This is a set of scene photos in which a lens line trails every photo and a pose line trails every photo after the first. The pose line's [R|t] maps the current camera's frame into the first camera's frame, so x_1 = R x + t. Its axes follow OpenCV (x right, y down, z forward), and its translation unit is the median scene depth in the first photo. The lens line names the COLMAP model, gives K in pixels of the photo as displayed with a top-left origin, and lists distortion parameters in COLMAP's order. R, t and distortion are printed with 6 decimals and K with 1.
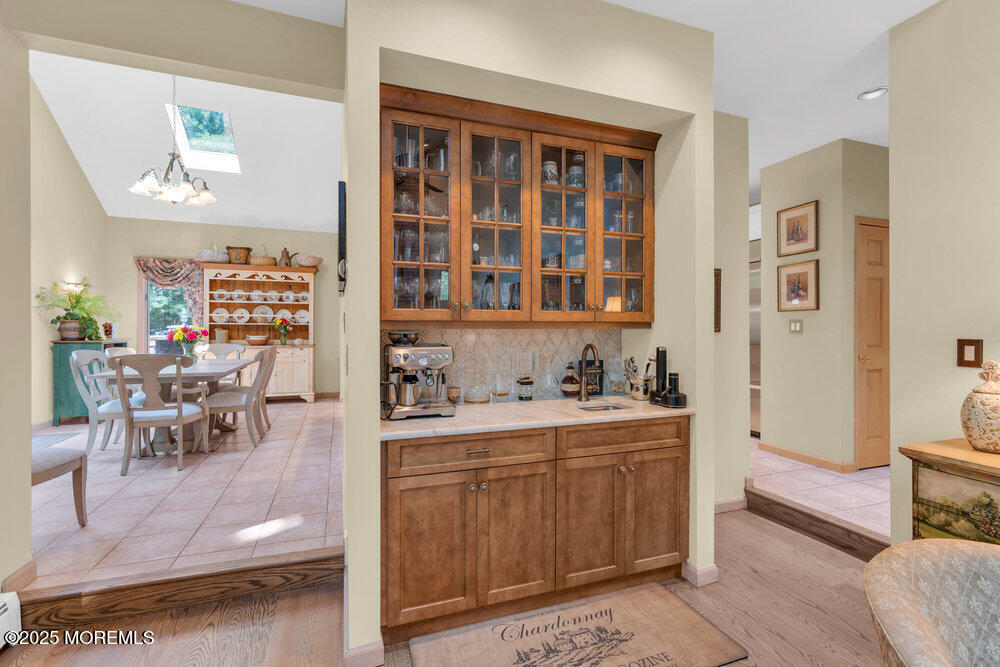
lens RADIAL K [[449.2, 0, 500.9], [0, 449.2, 330.1], [0, 0, 1]] dist [-0.003757, 0.001427]
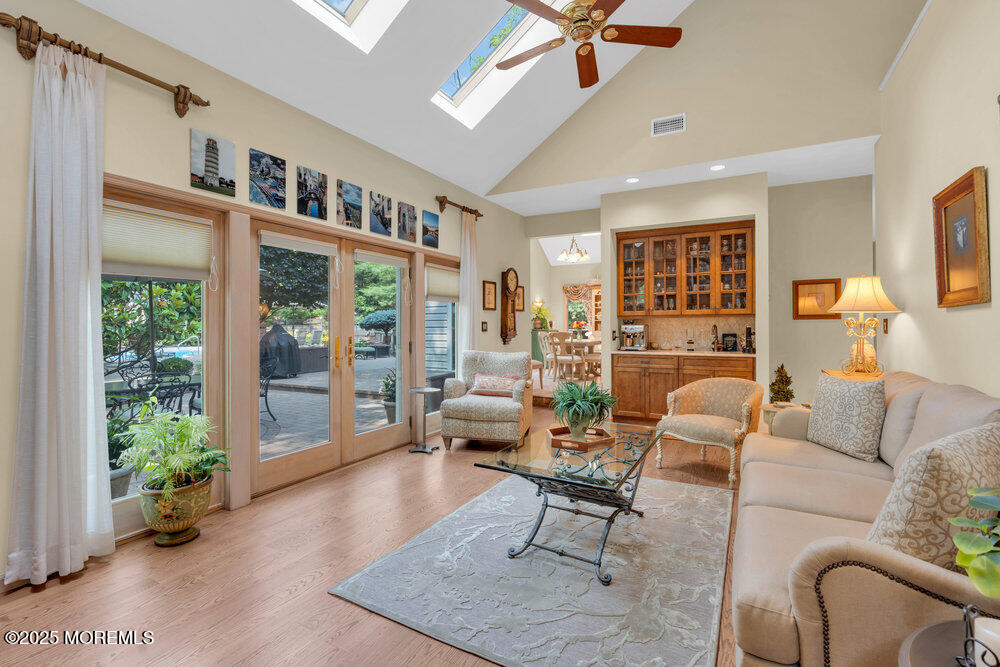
lens RADIAL K [[449.2, 0, 500.6], [0, 449.2, 329.9], [0, 0, 1]] dist [-0.003757, 0.001427]
pose [[0.664868, 0.001114, -0.746960, 1.155212], [-0.000730, 0.999999, 0.000842, 0.057991], [0.746960, -0.000015, 0.664869, -1.229131]]
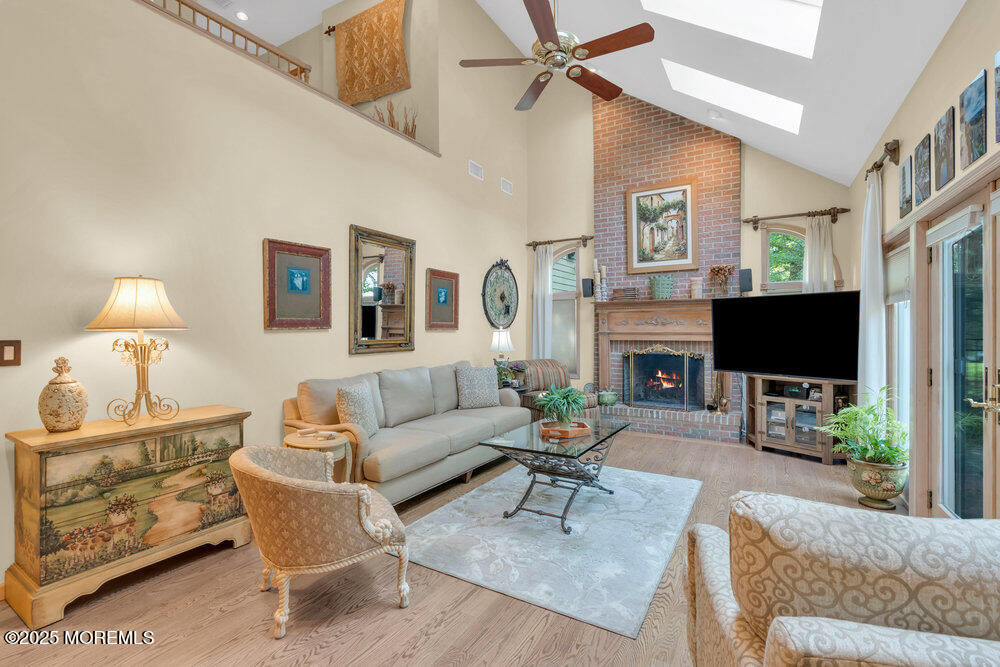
lens RADIAL K [[449.2, 0, 496.0], [0, 449.2, 330.1], [0, 0, 1]] dist [-0.003757, 0.001427]
pose [[-0.637859, -0.002365, 0.770149, -0.446654], [0.008061, 0.999920, 0.009747, -0.004060], [-0.770111, 0.012426, -0.637789, 0.649771]]
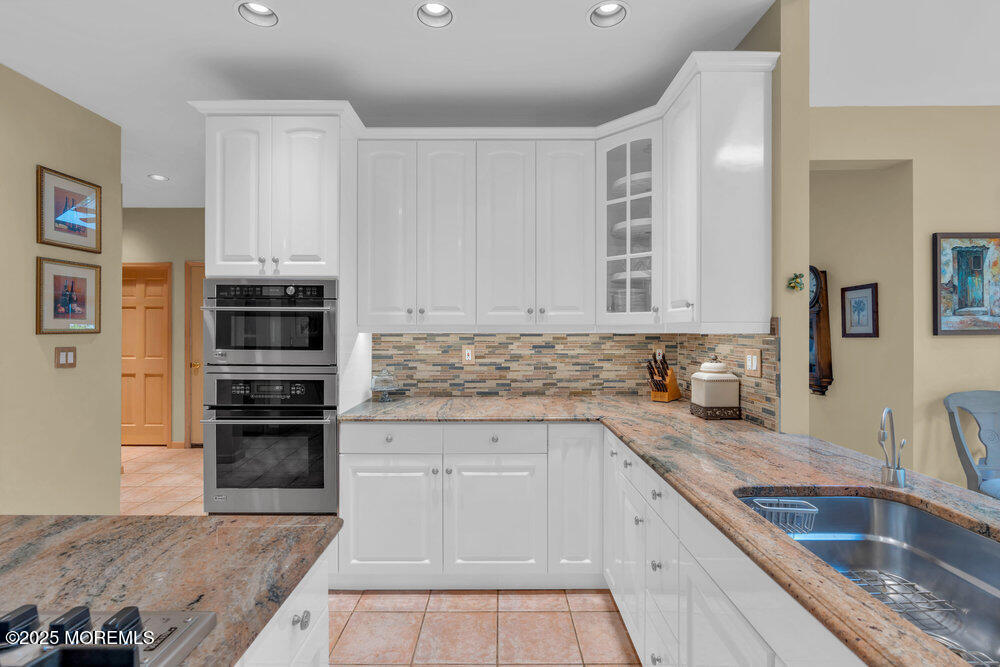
lens RADIAL K [[449.2, 0, 495.5], [0, 449.2, 327.4], [0, 0, 1]] dist [-0.003757, 0.001427]
pose [[-0.939882, 0.004512, 0.341469, -0.258122], [0.003841, 0.999989, -0.002641, -0.079178], [-0.341478, -0.001171, -0.939889, 2.303320]]
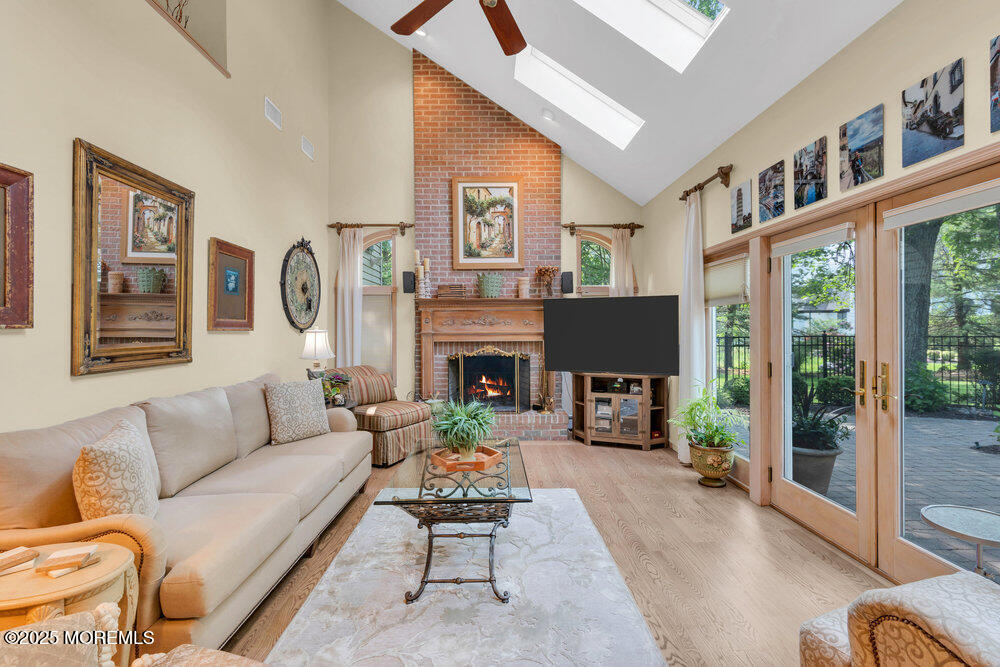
lens RADIAL K [[449.2, 0, 497.7], [0, 449.2, 328.8], [0, 0, 1]] dist [-0.003757, 0.001427]
pose [[-0.948683, 0.000894, 0.316227, 0.069888], [0.003784, 0.999957, 0.008524, -0.001091], [-0.316205, 0.009283, -0.948645, 0.596560]]
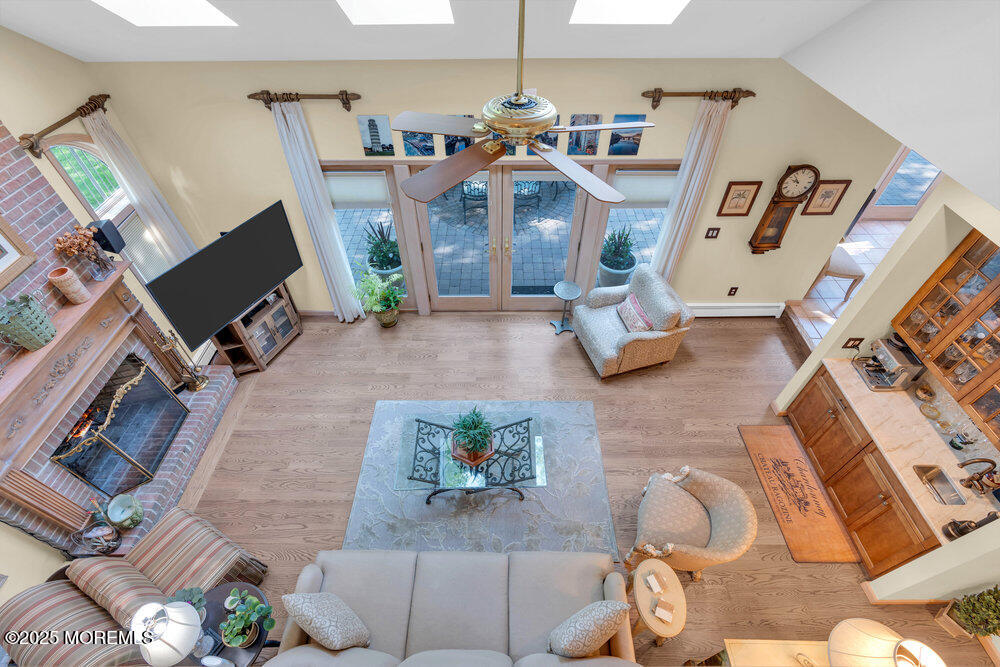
lens RADIAL K [[449.2, 0, 498.5], [0, 449.2, 330.5], [0, 0, 1]] dist [-0.003757, 0.001427]
pose [[-0.333638, 0.677381, -0.655623, 1.200067], [-0.006697, 0.693751, 0.720183, -1.068728], [0.942678, 0.244671, -0.226925, -0.038397]]
